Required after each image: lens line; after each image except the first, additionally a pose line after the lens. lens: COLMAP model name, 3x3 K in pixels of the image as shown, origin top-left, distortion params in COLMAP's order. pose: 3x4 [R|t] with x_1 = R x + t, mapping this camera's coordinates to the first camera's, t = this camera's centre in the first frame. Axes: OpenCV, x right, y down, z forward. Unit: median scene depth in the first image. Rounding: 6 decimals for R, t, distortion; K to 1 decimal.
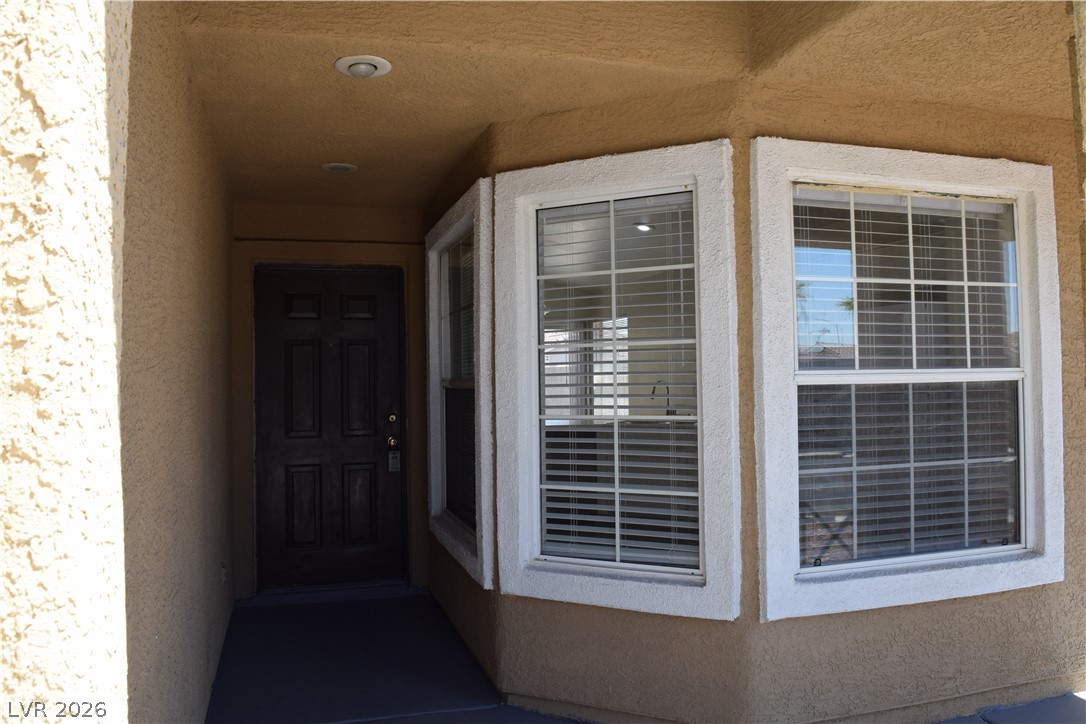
lens RADIAL K [[854.0, 0, 540.5], [0, 854.0, 353.8], [0, 0, 1]] dist [-0.095565, 0.023313]
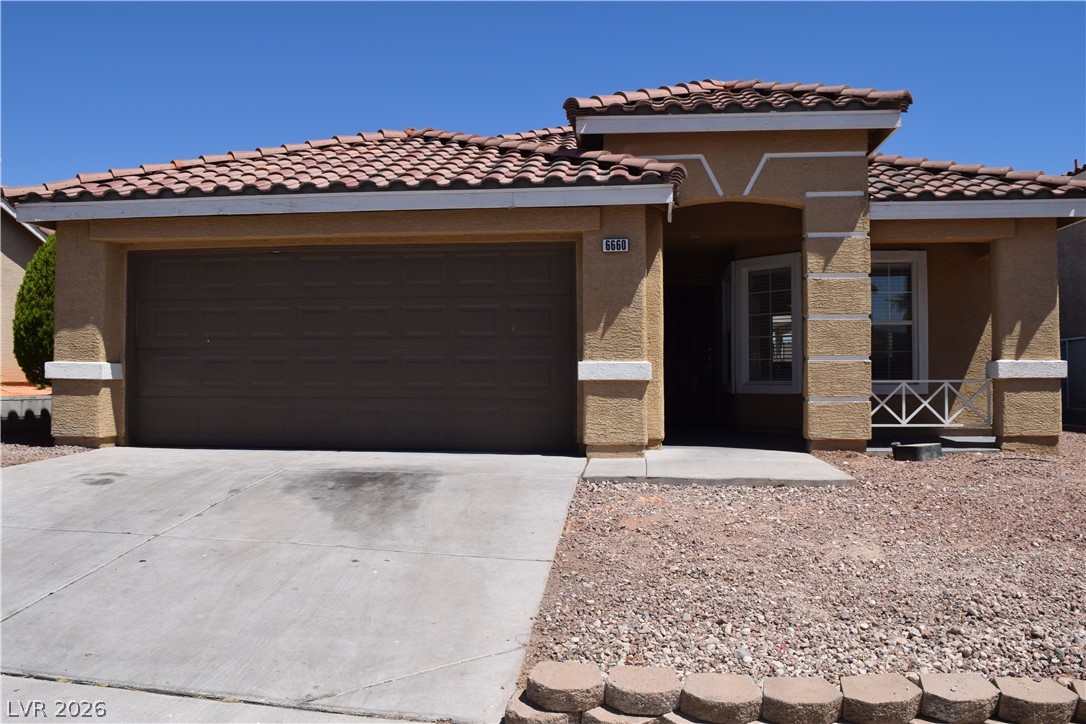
lens RADIAL K [[874.6, 0, 543.0], [0, 874.6, 362.0], [0, 0, 1]] dist [-0.081484, 0.012217]
pose [[0.916910, 0.003647, -0.399077, 0.594291], [0.000144, 0.999955, 0.009469, 0.133832], [0.399094, -0.008740, 0.916868, -2.297532]]
